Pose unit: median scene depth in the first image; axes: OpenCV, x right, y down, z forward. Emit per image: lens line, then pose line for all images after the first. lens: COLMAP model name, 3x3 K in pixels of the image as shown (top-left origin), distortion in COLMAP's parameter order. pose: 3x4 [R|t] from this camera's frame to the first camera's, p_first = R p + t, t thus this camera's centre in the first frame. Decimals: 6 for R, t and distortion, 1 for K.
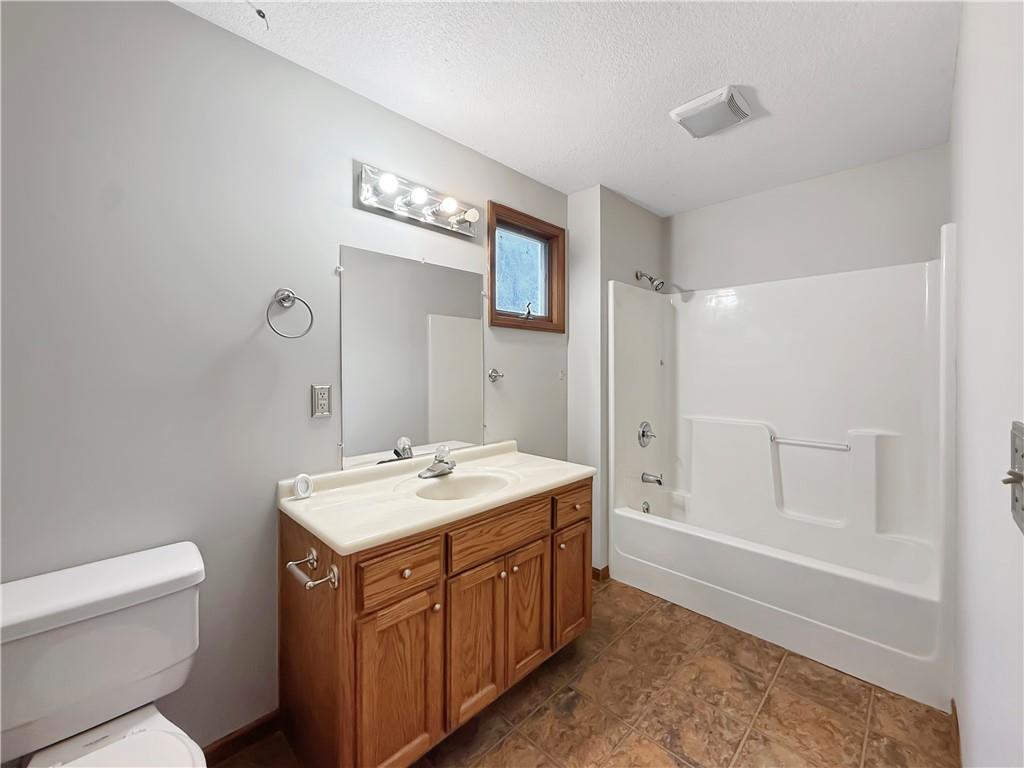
lens RADIAL K [[414.9, 0, 511.9], [0, 414.9, 388.0], [0, 0, 1]] dist [0.001452, -0.000336]
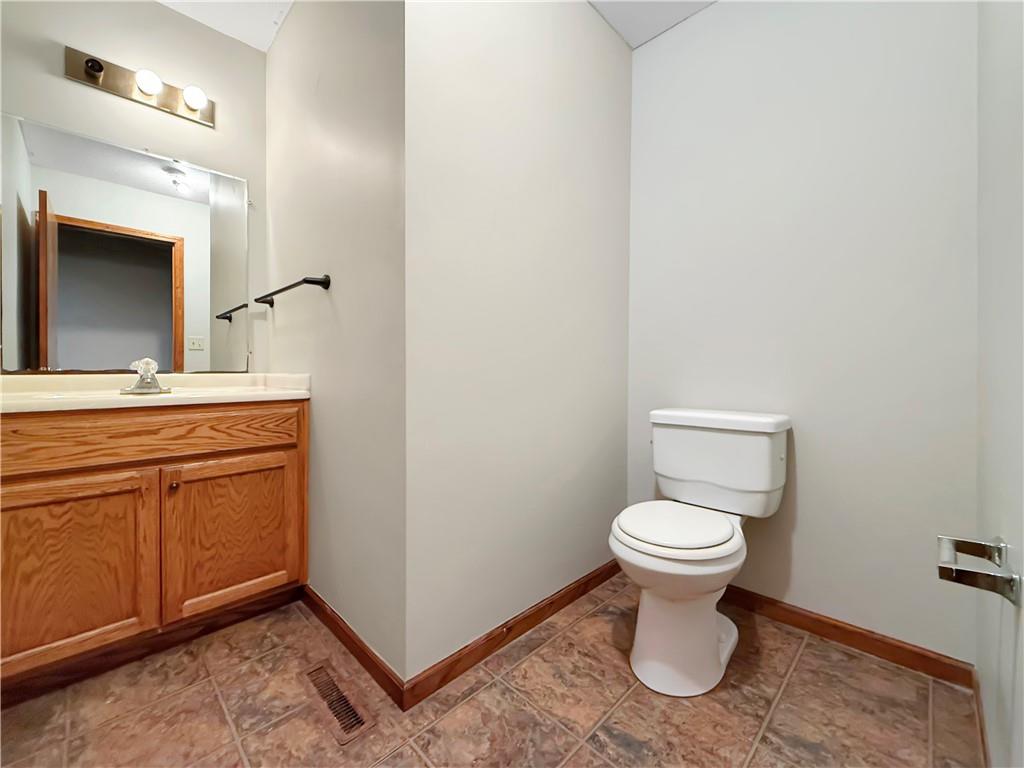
lens RADIAL K [[414.9, 0, 512.3], [0, 414.9, 376.9], [0, 0, 1]] dist [0.001452, -0.000336]
pose [[0.010859, 0.002864, -0.999937, 1.237723], [-0.054951, 0.998486, 0.002263, 0.164689], [0.998430, 0.054923, 0.011000, 1.370502]]
